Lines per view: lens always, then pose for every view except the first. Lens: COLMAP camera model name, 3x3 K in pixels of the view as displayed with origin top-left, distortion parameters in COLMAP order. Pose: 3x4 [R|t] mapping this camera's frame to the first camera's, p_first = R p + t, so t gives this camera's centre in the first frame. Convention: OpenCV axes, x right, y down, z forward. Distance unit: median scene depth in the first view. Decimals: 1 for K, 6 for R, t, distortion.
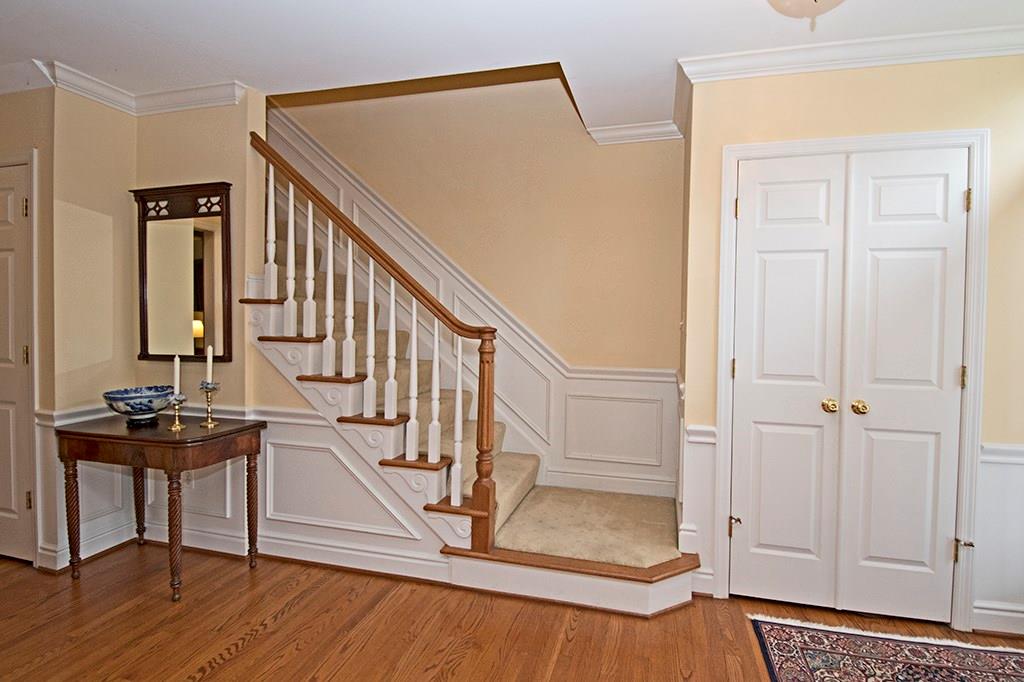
lens RADIAL K [[508.2, 0, 526.7], [0, 508.2, 328.7], [0, 0, 1]] dist [0.002771, 0.000173]
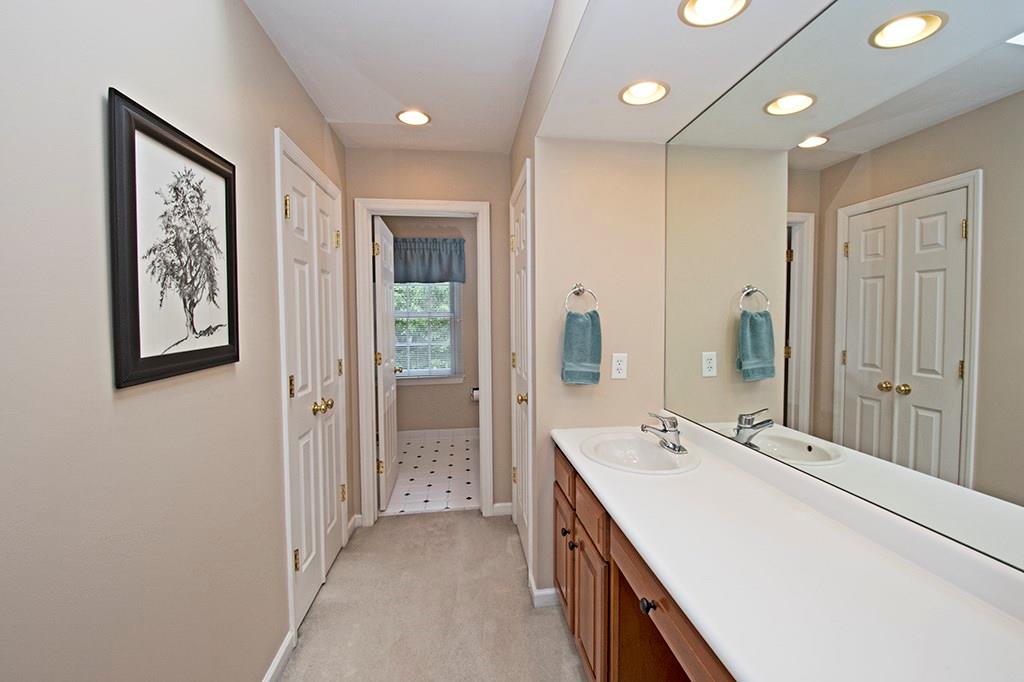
lens RADIAL K [[445.3, 0, 528.4], [0, 445.3, 332.8], [0, 0, 1]] dist [0.000216, -0.013176]
pose [[0.391986, 0.005184, -0.919957, 1.192337], [-0.012811, 0.999918, 0.000176, 0.014692], [0.919882, 0.011716, 0.392020, -0.348016]]
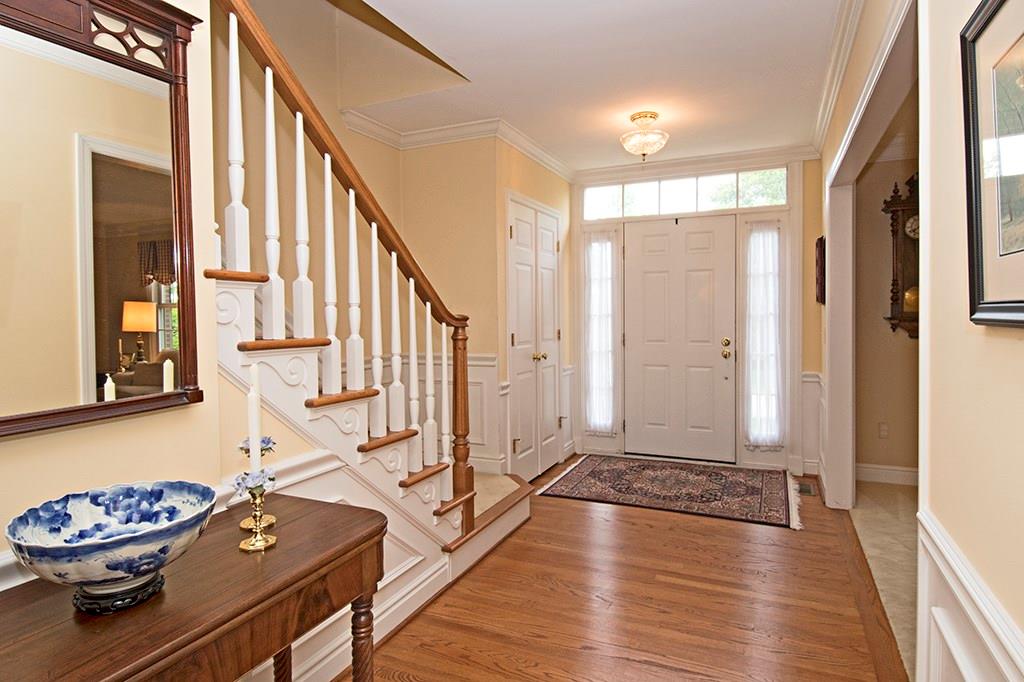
lens RADIAL K [[563.3, 0, 516.6], [0, 563.3, 324.9], [0, 0, 1]] dist [-0.001768, -0.001408]
pose [[0.169434, -0.036225, 0.984876, -1.168000], [0.031531, 0.999012, 0.031320, -0.014331], [-0.985037, 0.025747, 0.170409, 0.686866]]
